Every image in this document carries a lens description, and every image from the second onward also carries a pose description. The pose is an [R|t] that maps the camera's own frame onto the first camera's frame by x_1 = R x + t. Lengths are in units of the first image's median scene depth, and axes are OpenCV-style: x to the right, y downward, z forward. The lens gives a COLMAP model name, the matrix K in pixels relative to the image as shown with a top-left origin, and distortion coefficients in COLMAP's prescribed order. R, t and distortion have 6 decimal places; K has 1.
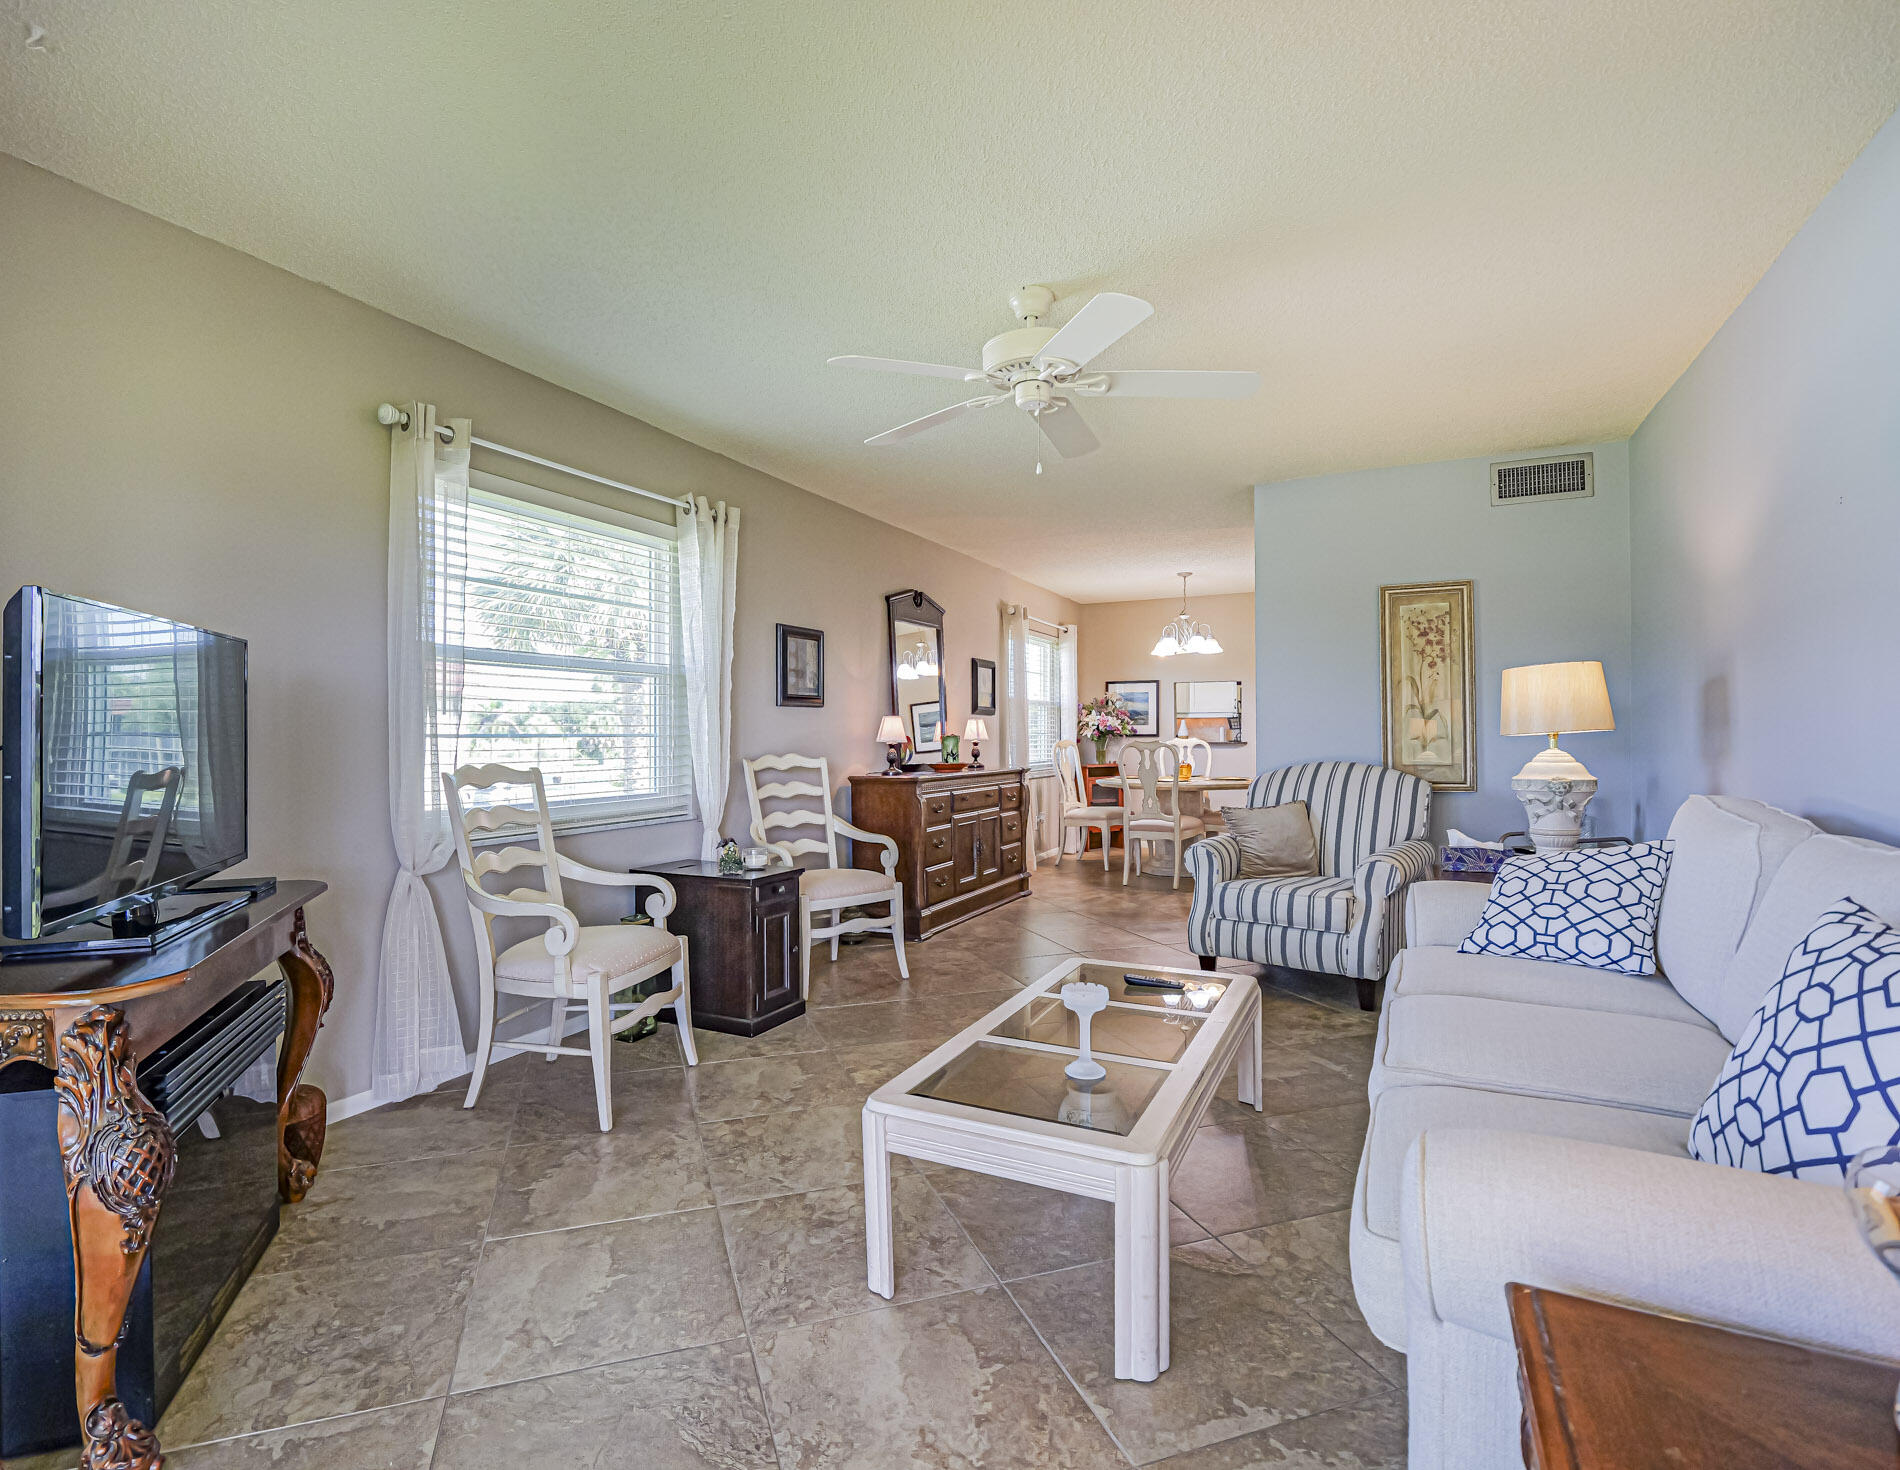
lens RADIAL K [[953.4, 0, 938.2], [0, 953.4, 728.0], [0, 0, 1]] dist [-0.019078, 0.000376]
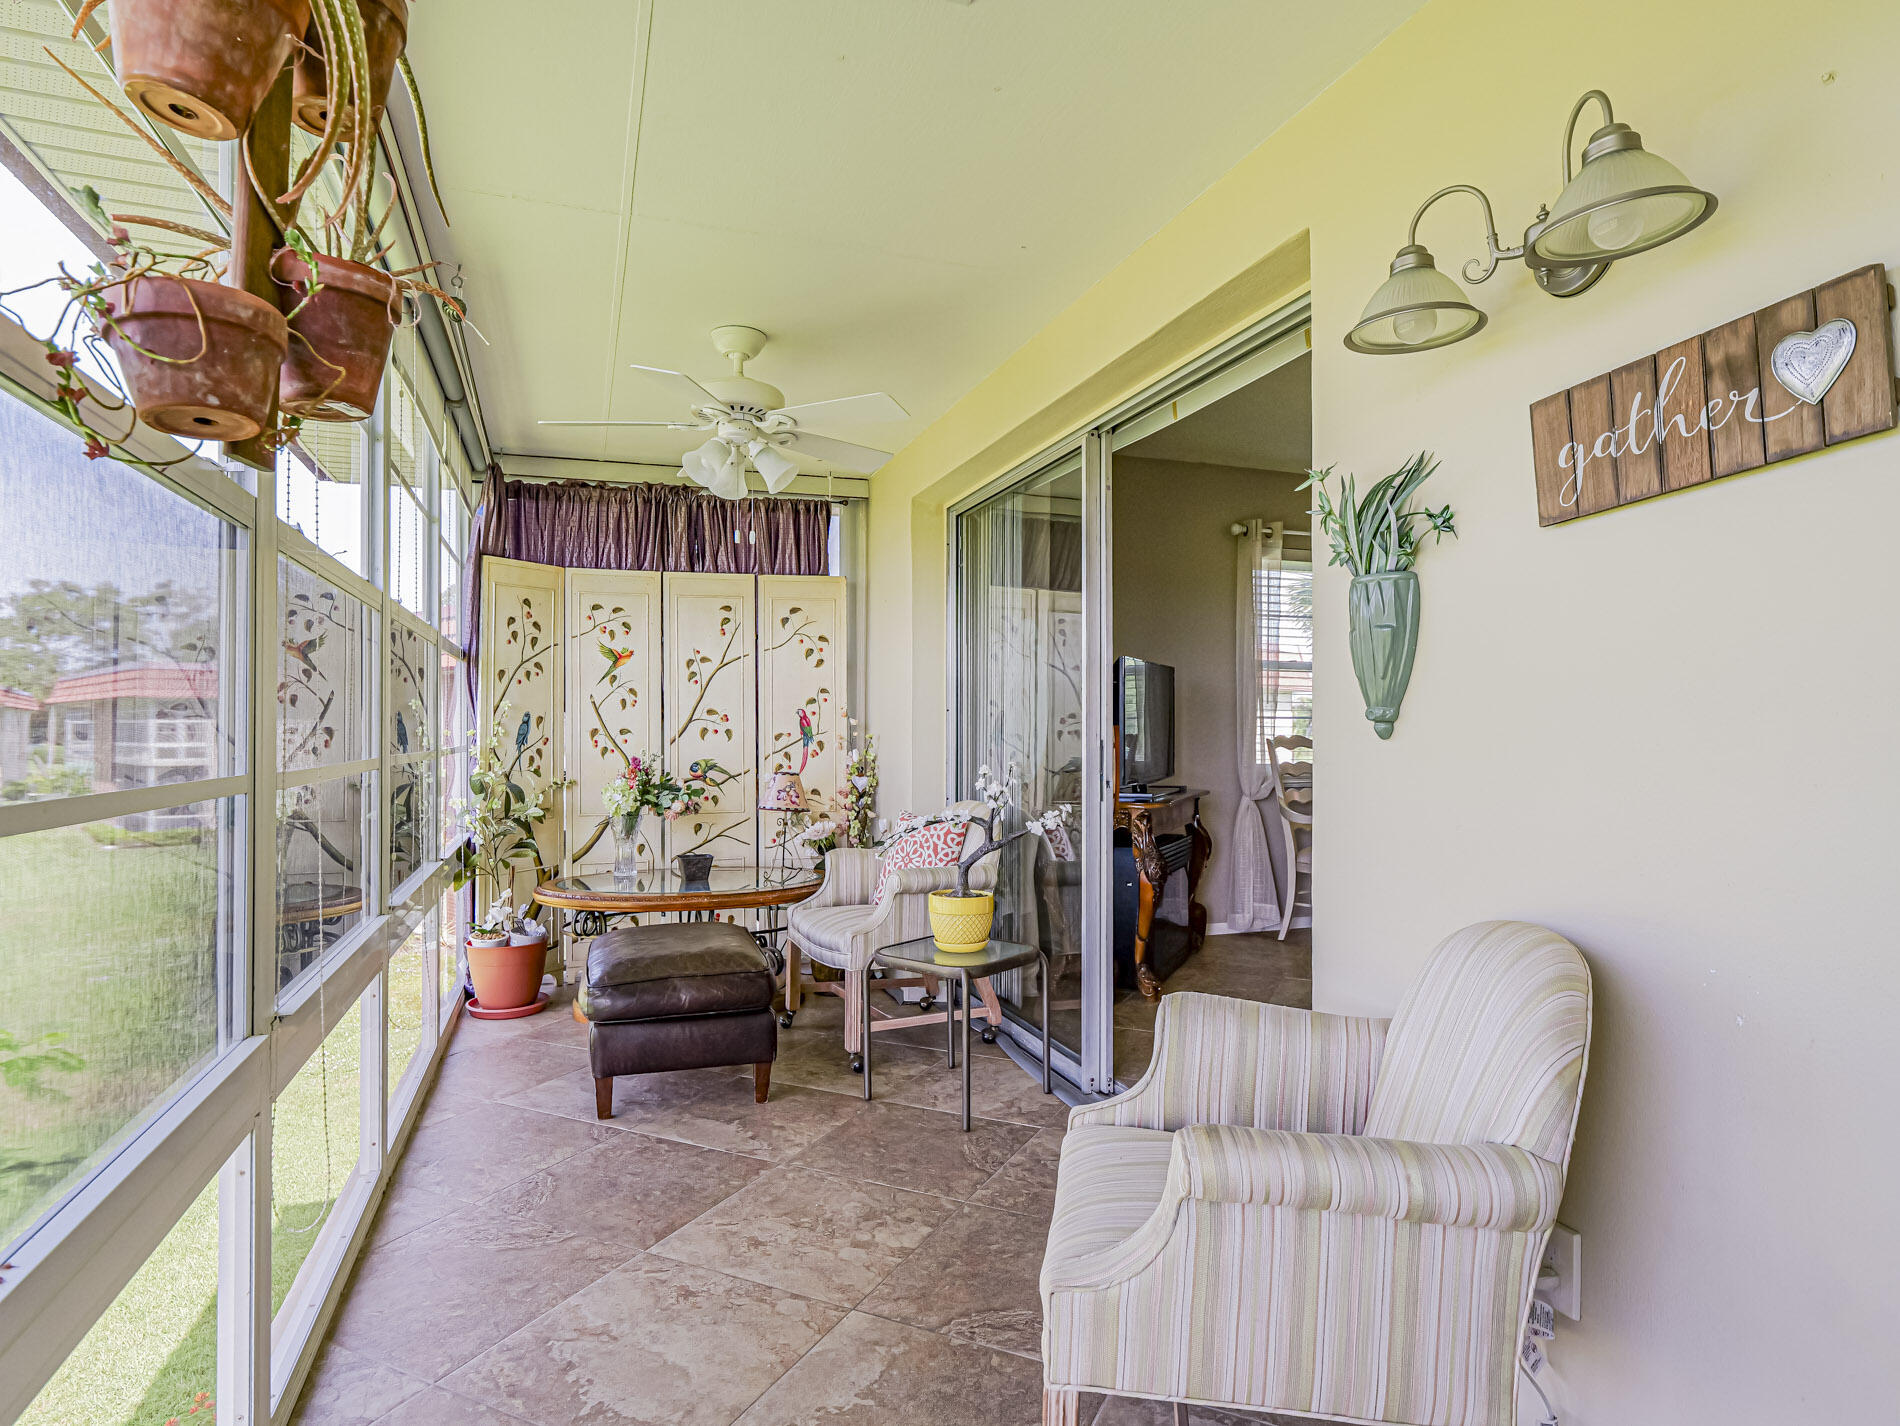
lens RADIAL K [[1078.7, 0, 946.6], [0, 1078.7, 716.1], [0, 0, 1]] dist [0.002192, 0.000041]
pose [[0.714029, -0.001409, -0.700115, 0.390066], [-0.002949, 0.999983, -0.005020, 0.018775], [0.700110, 0.005649, 0.714012, -0.721949]]
